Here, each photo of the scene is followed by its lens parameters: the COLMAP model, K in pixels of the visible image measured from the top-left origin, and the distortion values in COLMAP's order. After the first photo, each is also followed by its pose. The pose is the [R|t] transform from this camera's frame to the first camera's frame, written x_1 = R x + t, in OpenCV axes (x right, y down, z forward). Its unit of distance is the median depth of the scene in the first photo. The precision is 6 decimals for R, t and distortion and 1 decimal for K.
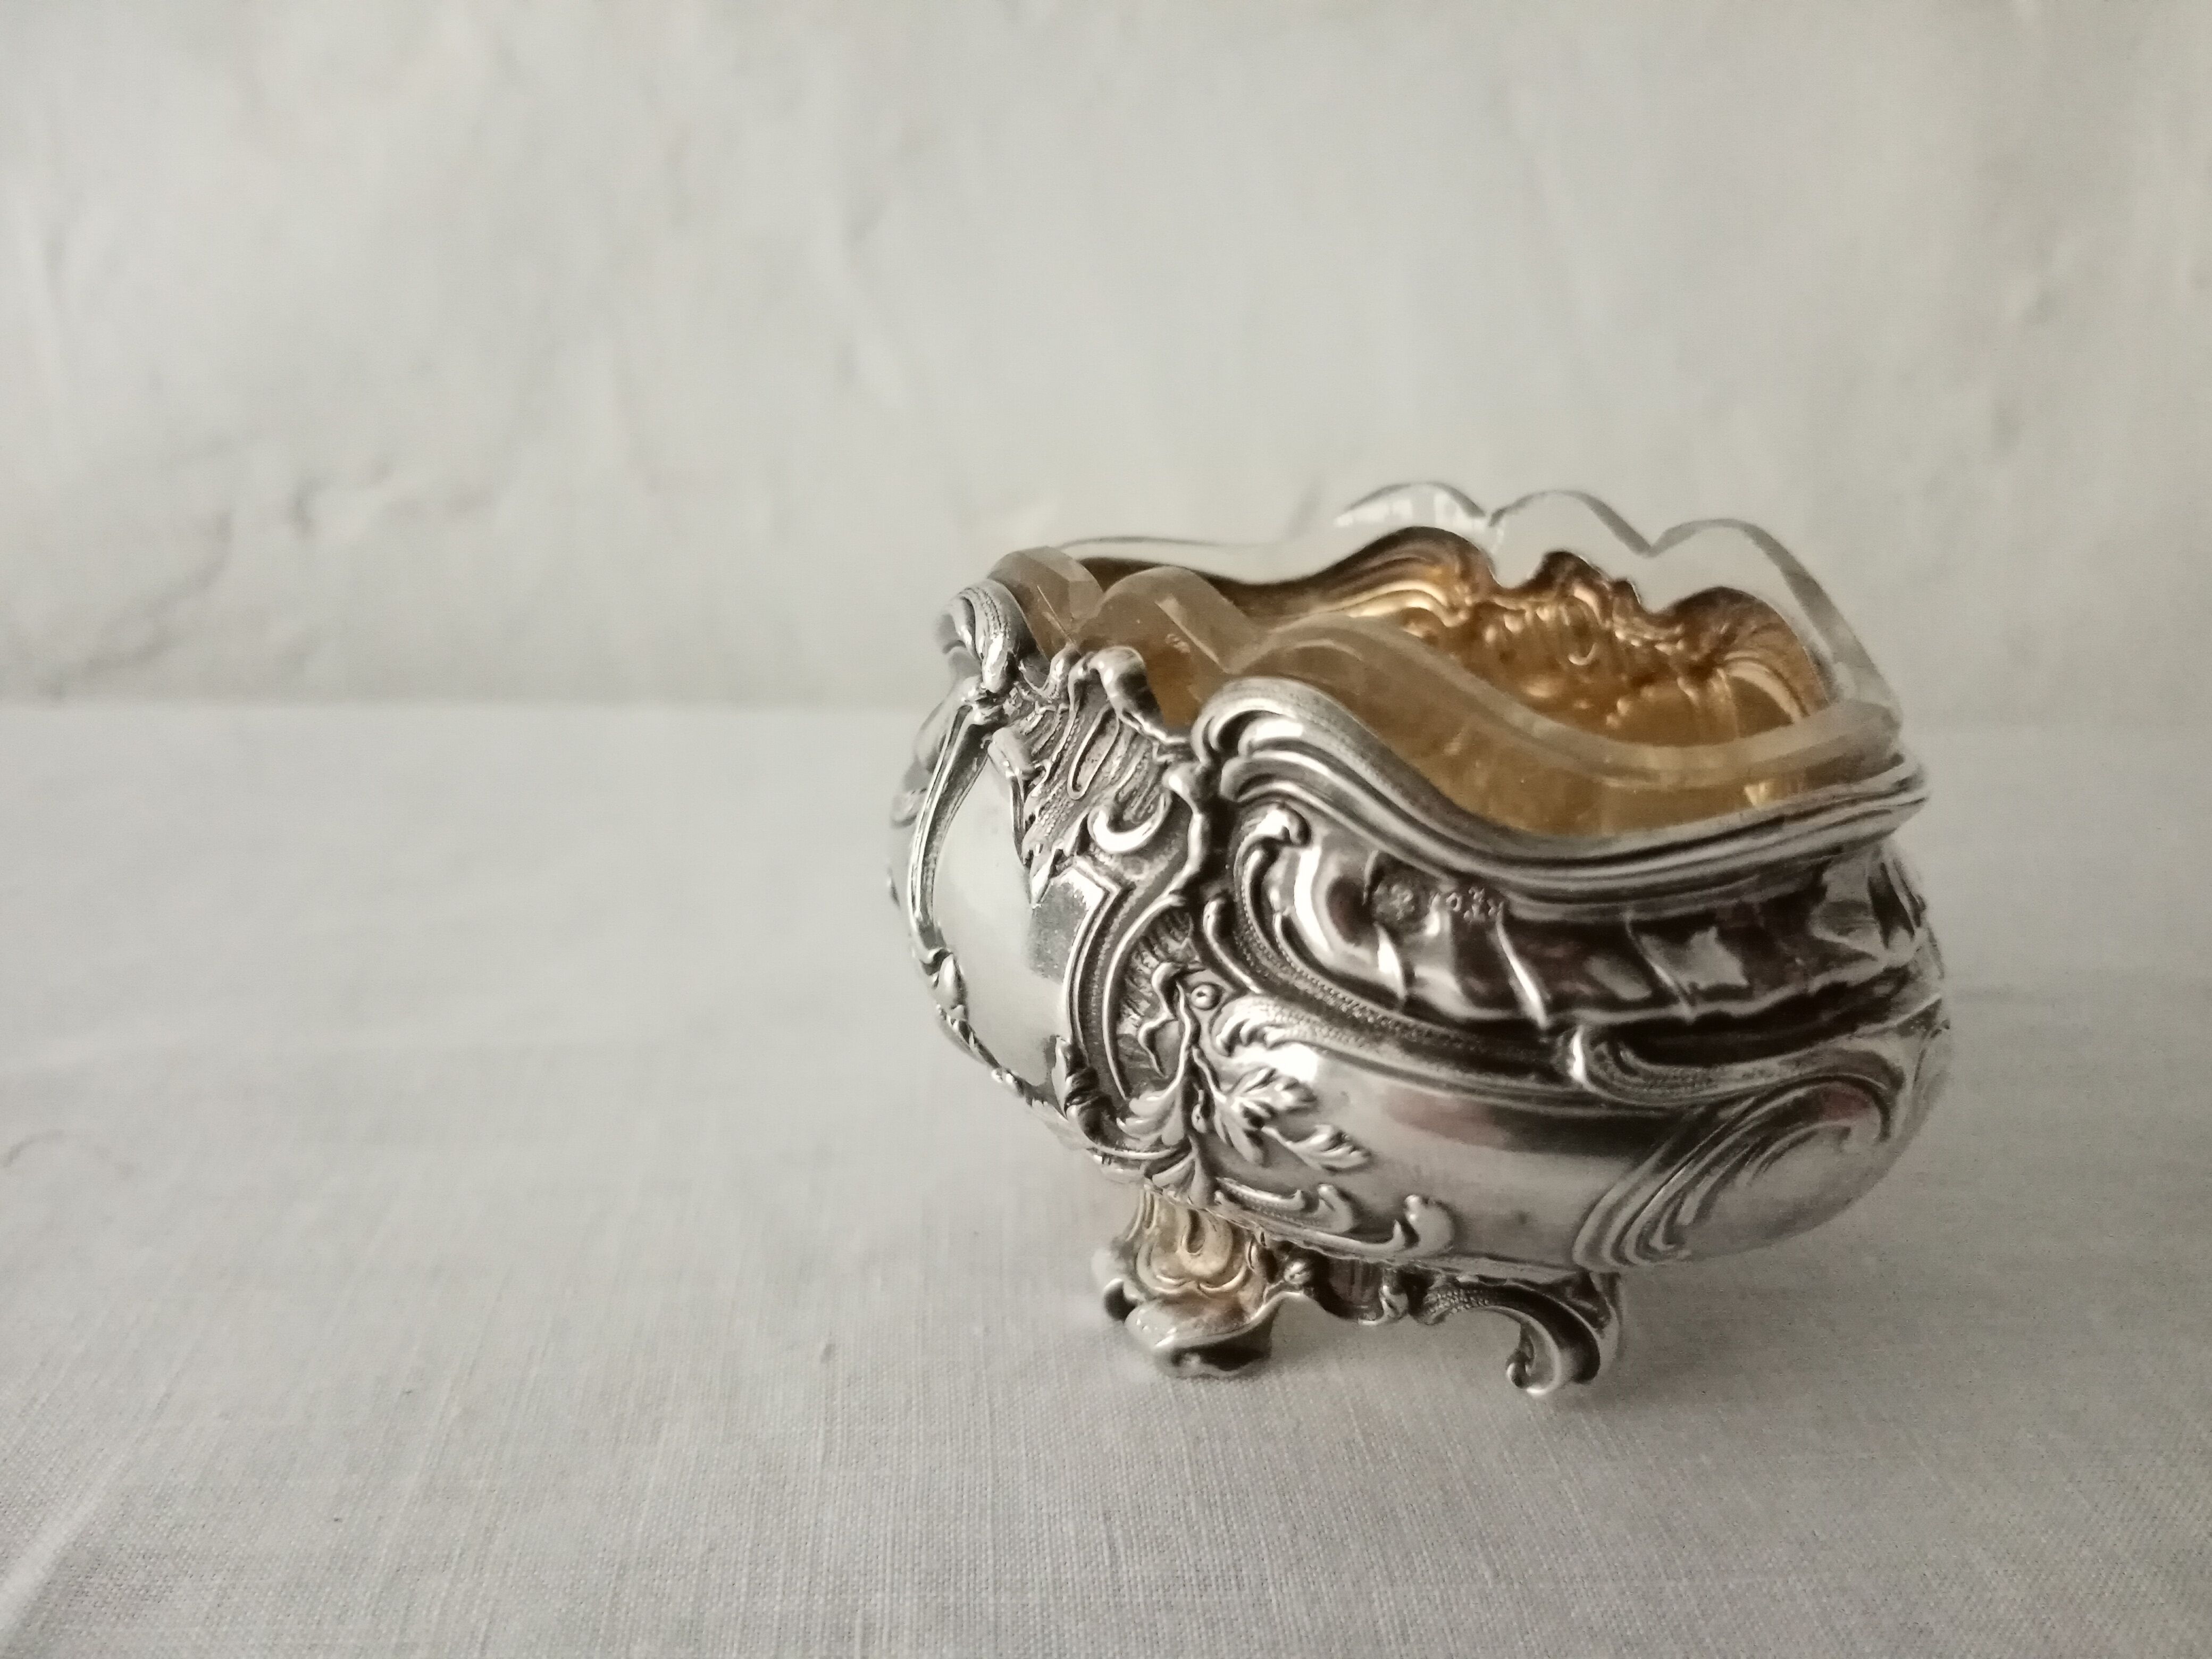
lens RADIAL K [[1928.9, 0, 1118.9], [0, 1928.9, 836.8], [0, 0, 1]] dist [0.017614, -0.087769]
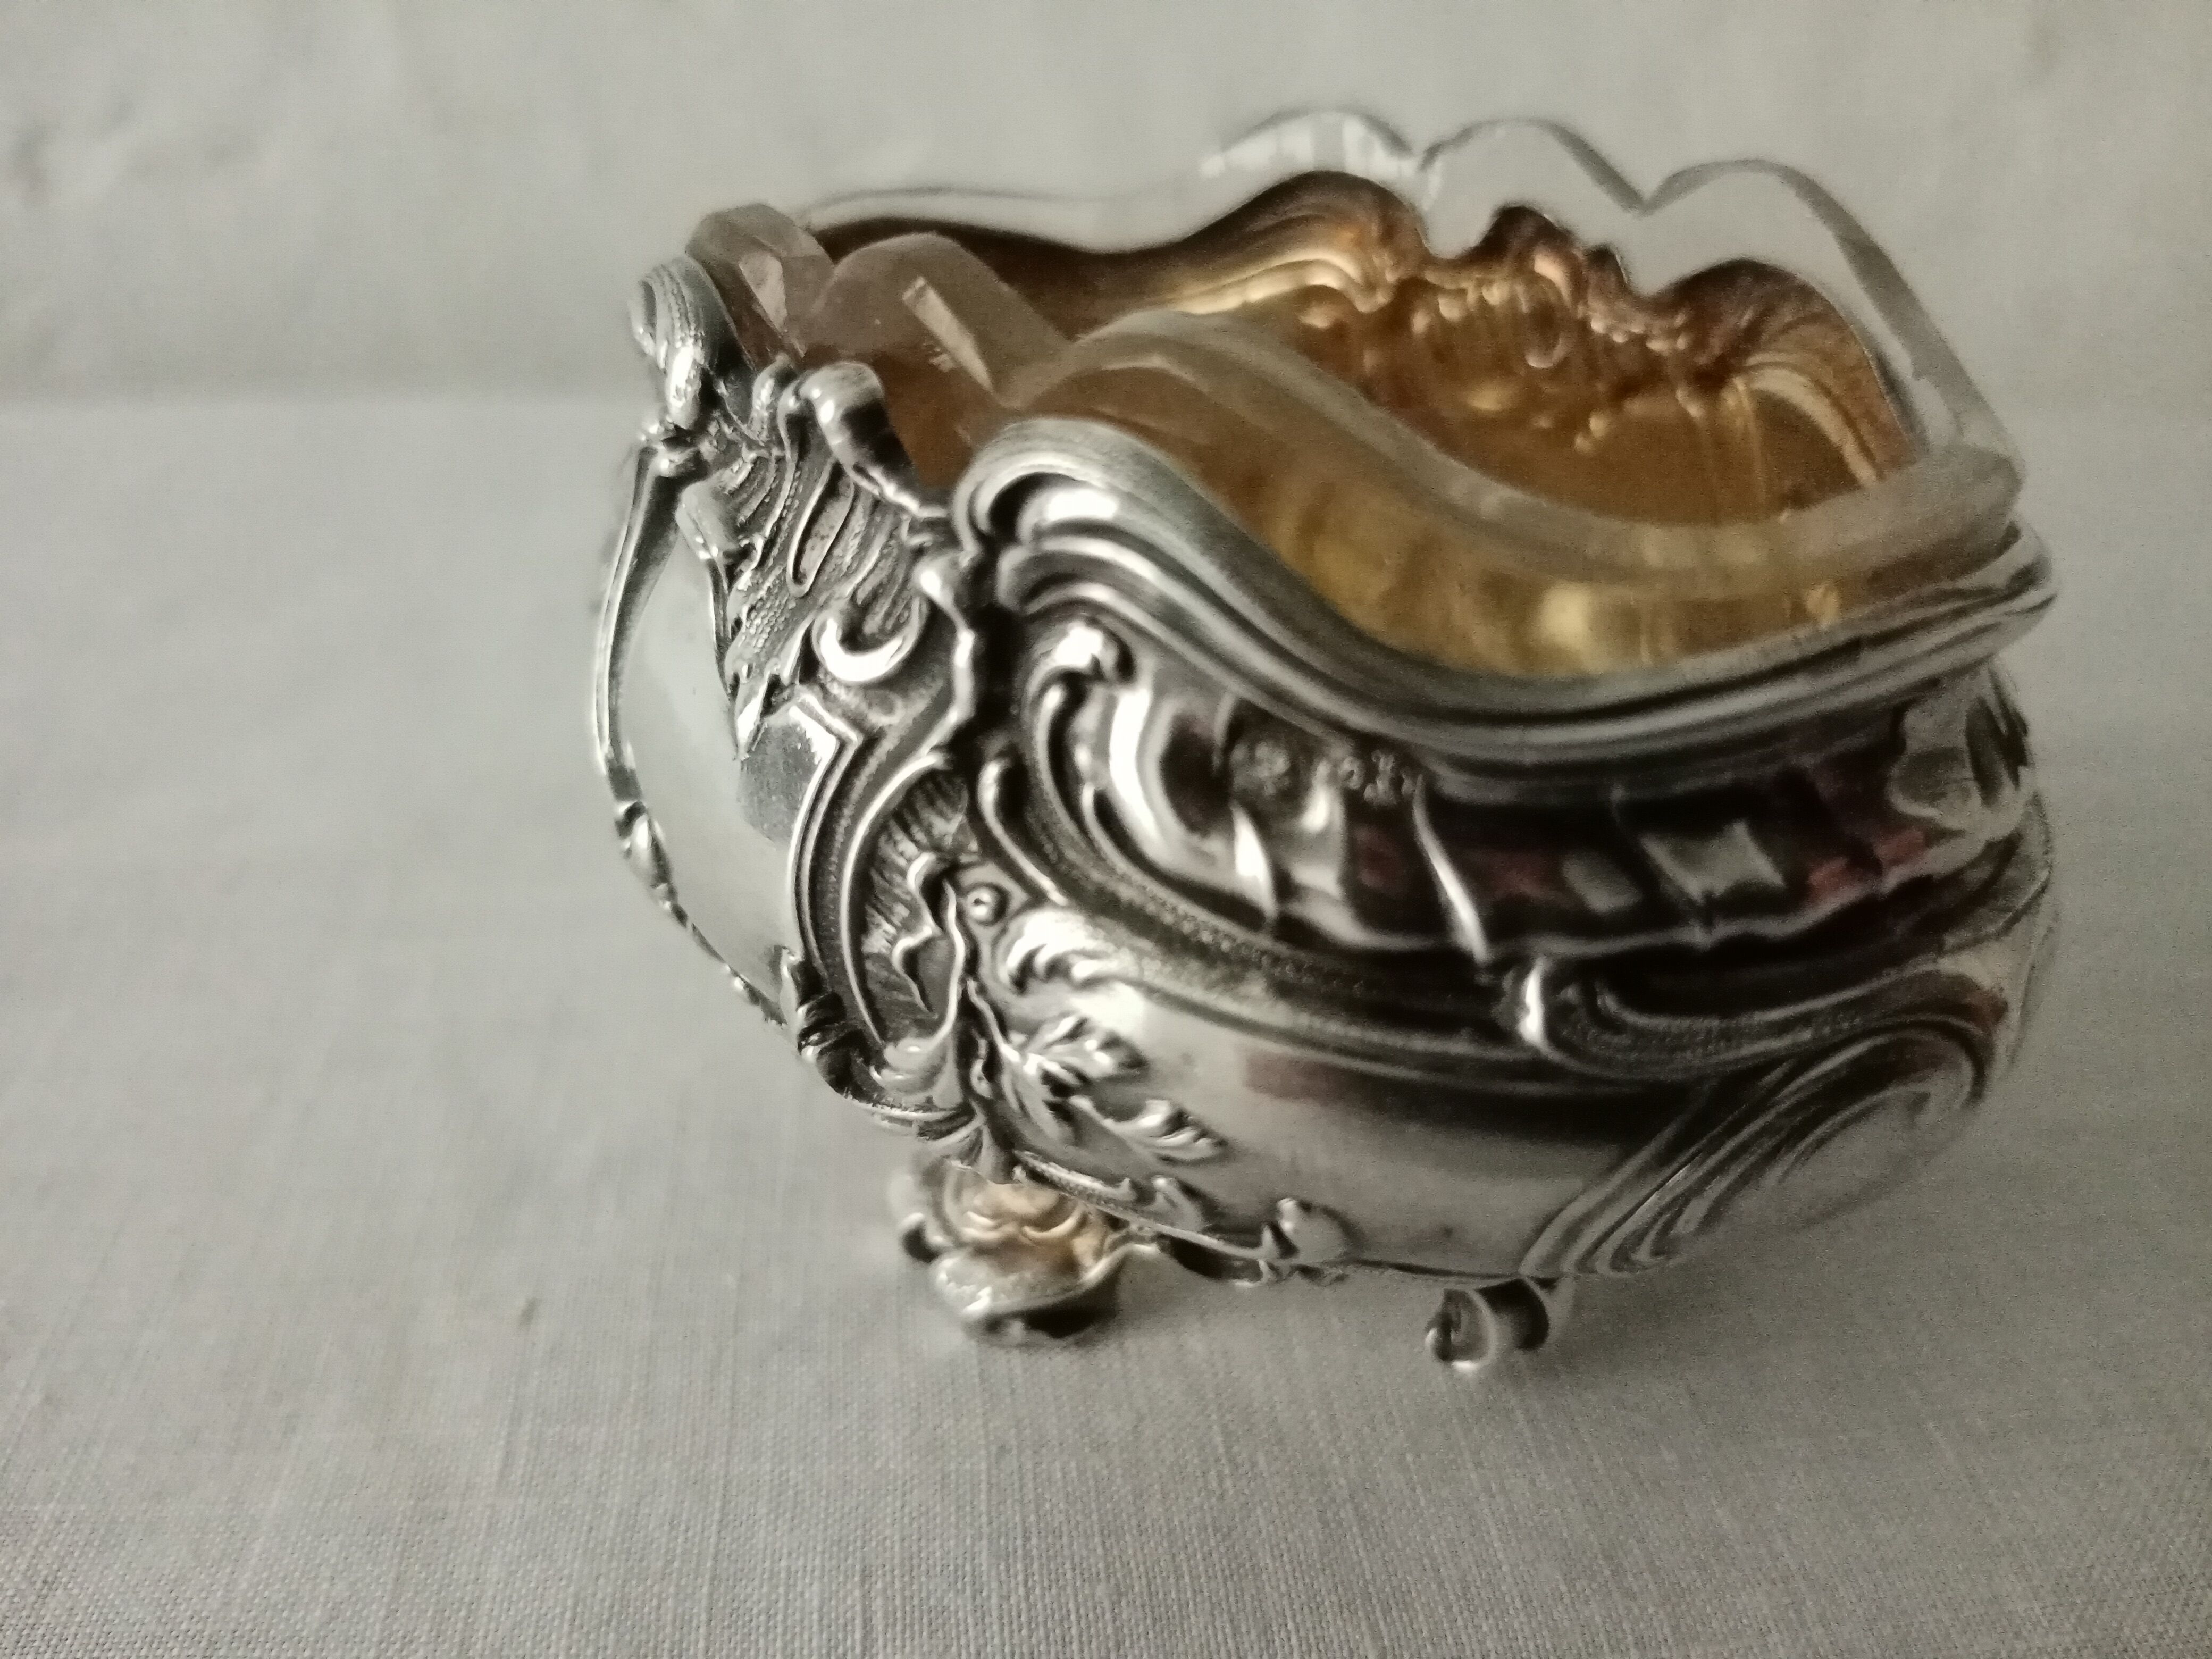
lens RADIAL K [[1928.9, 0, 1159.5], [0, 1928.9, 842.3], [0, 0, 1]] dist [0.017614, -0.087769]
pose [[0.998570, -0.021001, 0.049156, 0.071602], [0.012023, 0.984268, 0.176271, -0.054816], [-0.052085, -0.175428, 0.983114, 0.334868]]
